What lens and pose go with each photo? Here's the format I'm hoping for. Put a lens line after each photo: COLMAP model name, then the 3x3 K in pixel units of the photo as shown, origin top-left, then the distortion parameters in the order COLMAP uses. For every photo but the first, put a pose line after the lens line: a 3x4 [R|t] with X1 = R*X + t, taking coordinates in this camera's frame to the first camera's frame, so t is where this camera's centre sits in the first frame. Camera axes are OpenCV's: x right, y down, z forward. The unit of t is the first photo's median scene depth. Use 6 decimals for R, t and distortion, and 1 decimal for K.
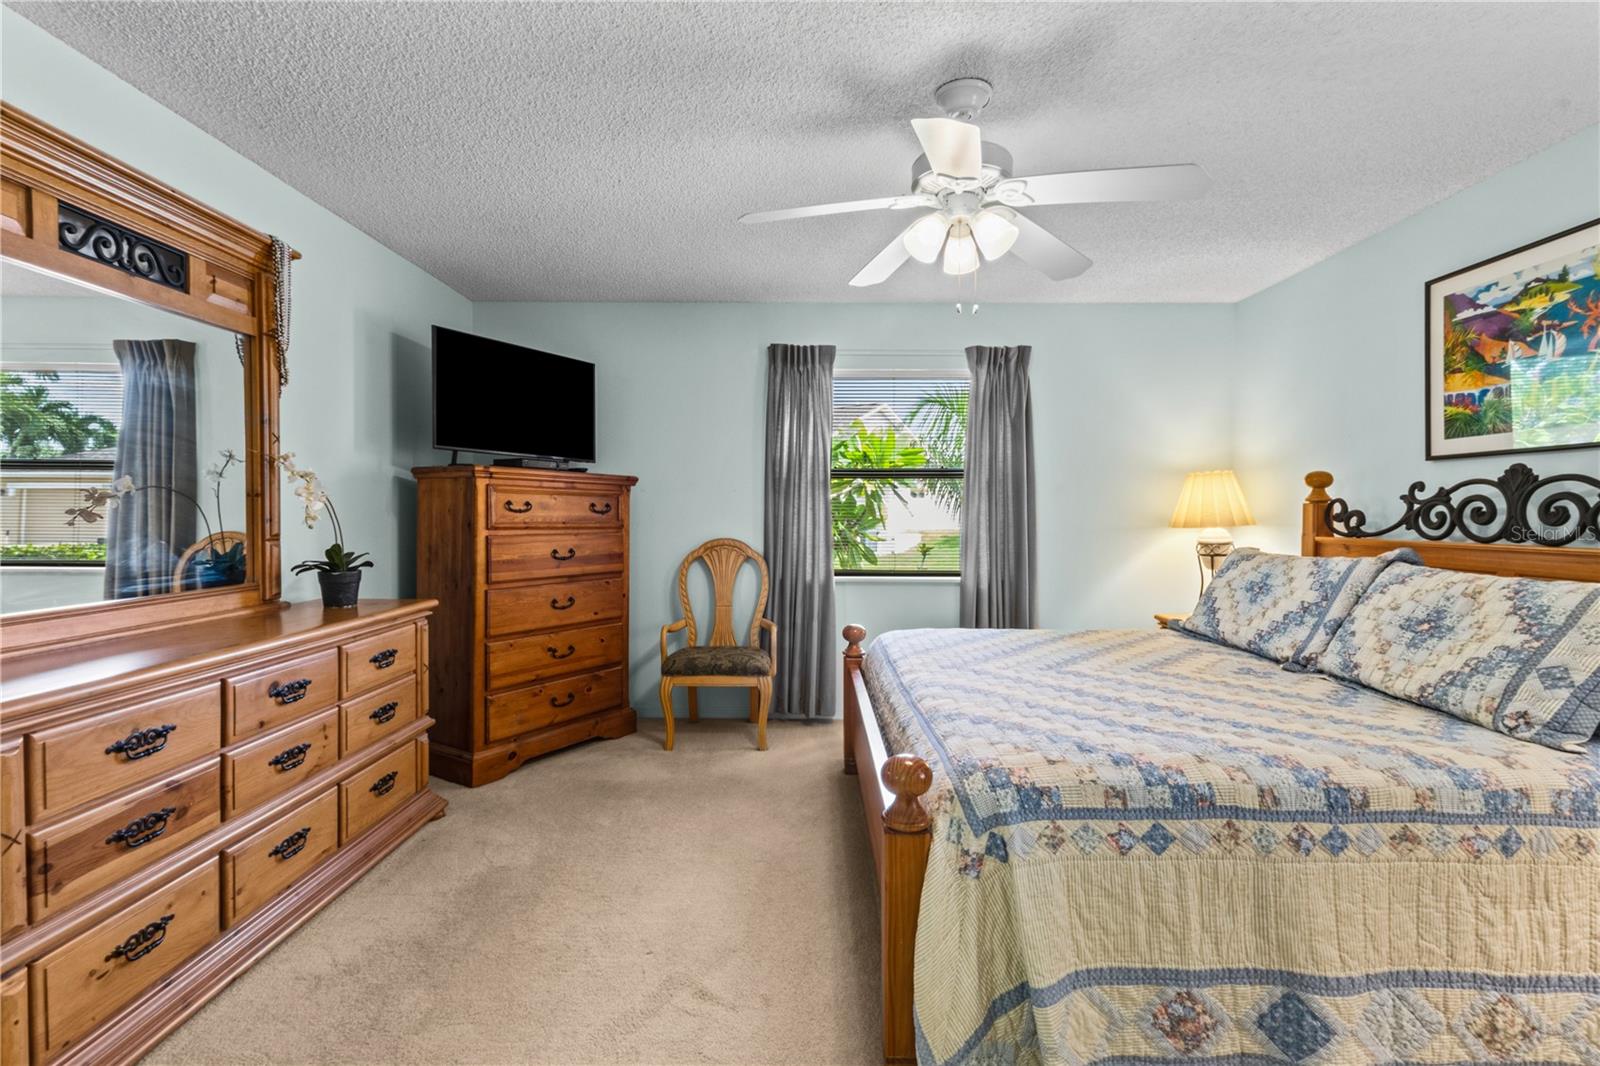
lens RADIAL K [[740.0, 0, 791.8], [0, 740.0, 531.8], [0, 0, 1]] dist [-0.000570, 0.002251]
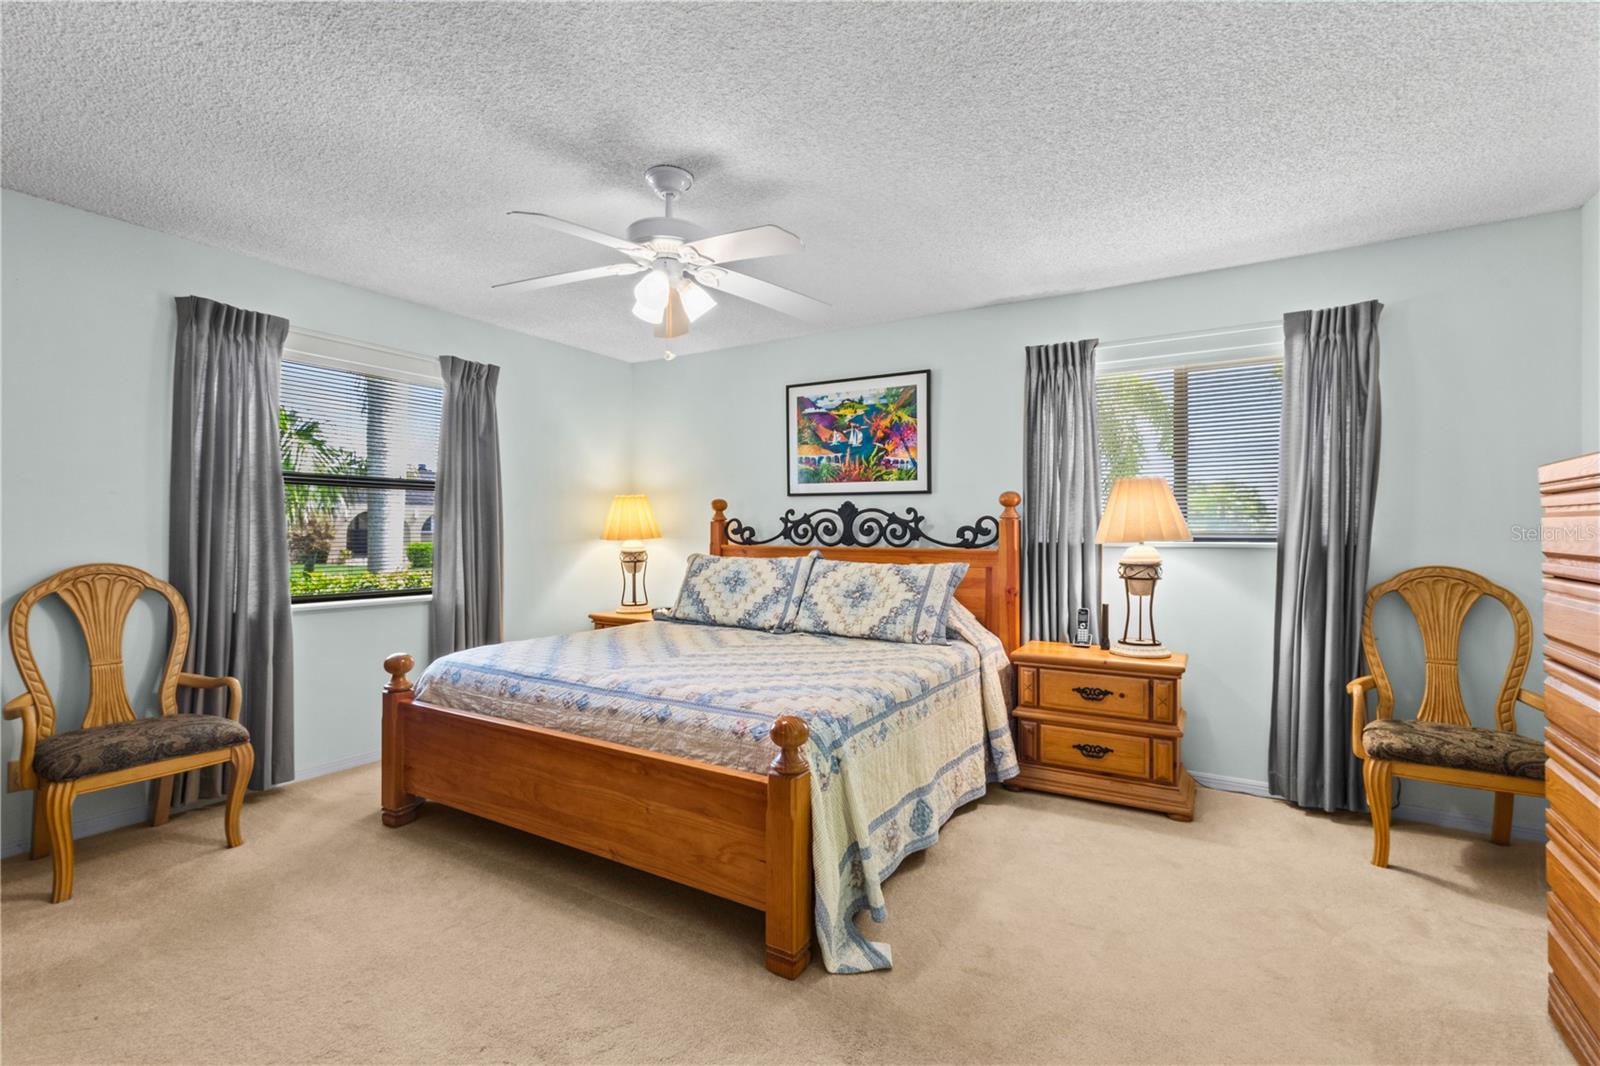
lens RADIAL K [[740.0, 0, 790.6], [0, 740.0, 528.4], [0, 0, 1]] dist [-0.000570, 0.002251]
pose [[0.509358, 0.001589, 0.860553, -0.565392], [0.017667, 0.999768, -0.012302, -0.006497], [-0.860373, 0.021470, 0.509212, 0.193713]]
